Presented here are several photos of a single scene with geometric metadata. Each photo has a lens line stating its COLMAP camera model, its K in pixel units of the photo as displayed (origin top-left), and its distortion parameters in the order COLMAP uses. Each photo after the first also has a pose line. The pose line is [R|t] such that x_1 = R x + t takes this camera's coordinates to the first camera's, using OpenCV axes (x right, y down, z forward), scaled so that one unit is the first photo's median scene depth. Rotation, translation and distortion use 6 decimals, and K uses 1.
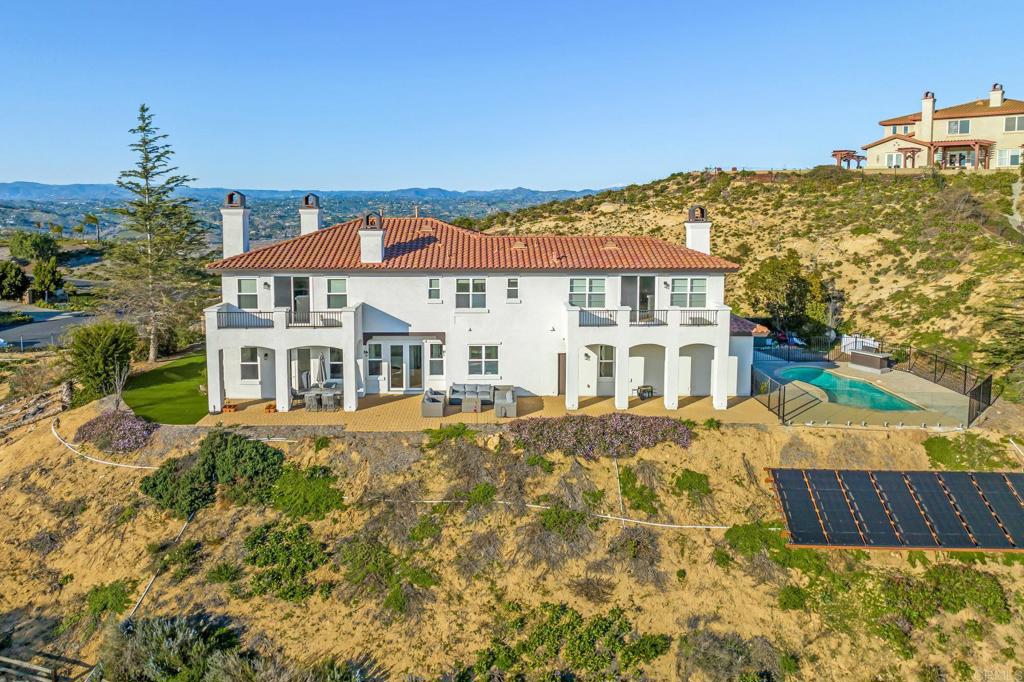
lens RADIAL K [[720.0, 0, 515.2], [0, 720.0, 301.0], [0, 0, 1]] dist [-0.039894, 0.006118]
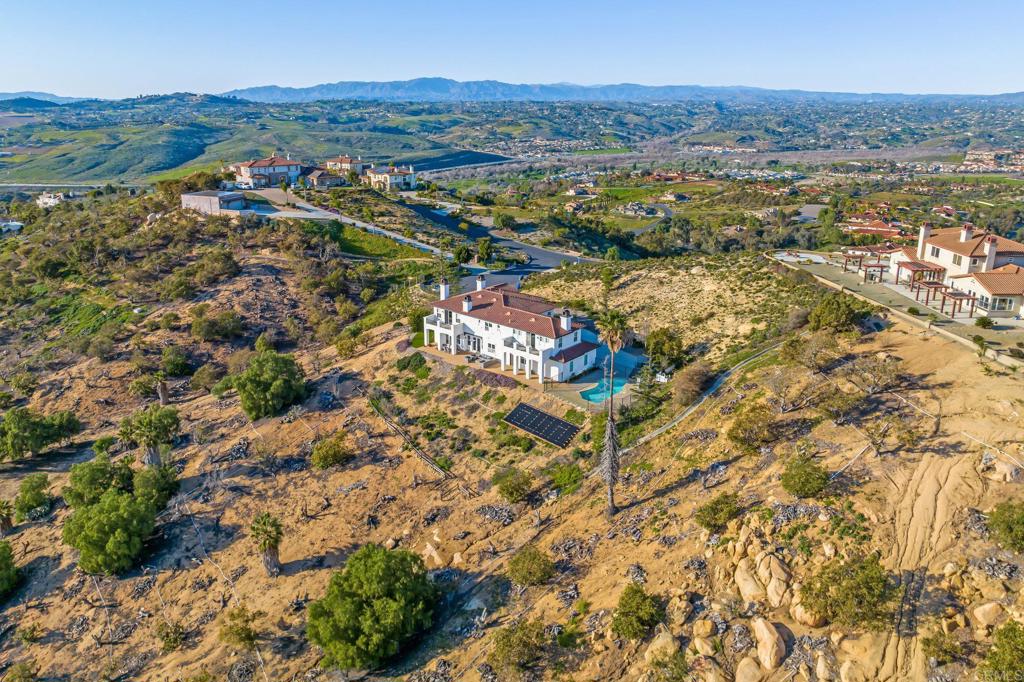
lens RADIAL K [[720.0, 0, 515.2], [0, 720.0, 301.0], [0, 0, 1]] dist [-0.039894, 0.006118]
pose [[0.729773, 0.183930, -0.658484, 2.086104], [-0.094706, 0.981043, 0.169070, -0.667251], [0.677099, -0.061020, 0.733358, -1.219035]]
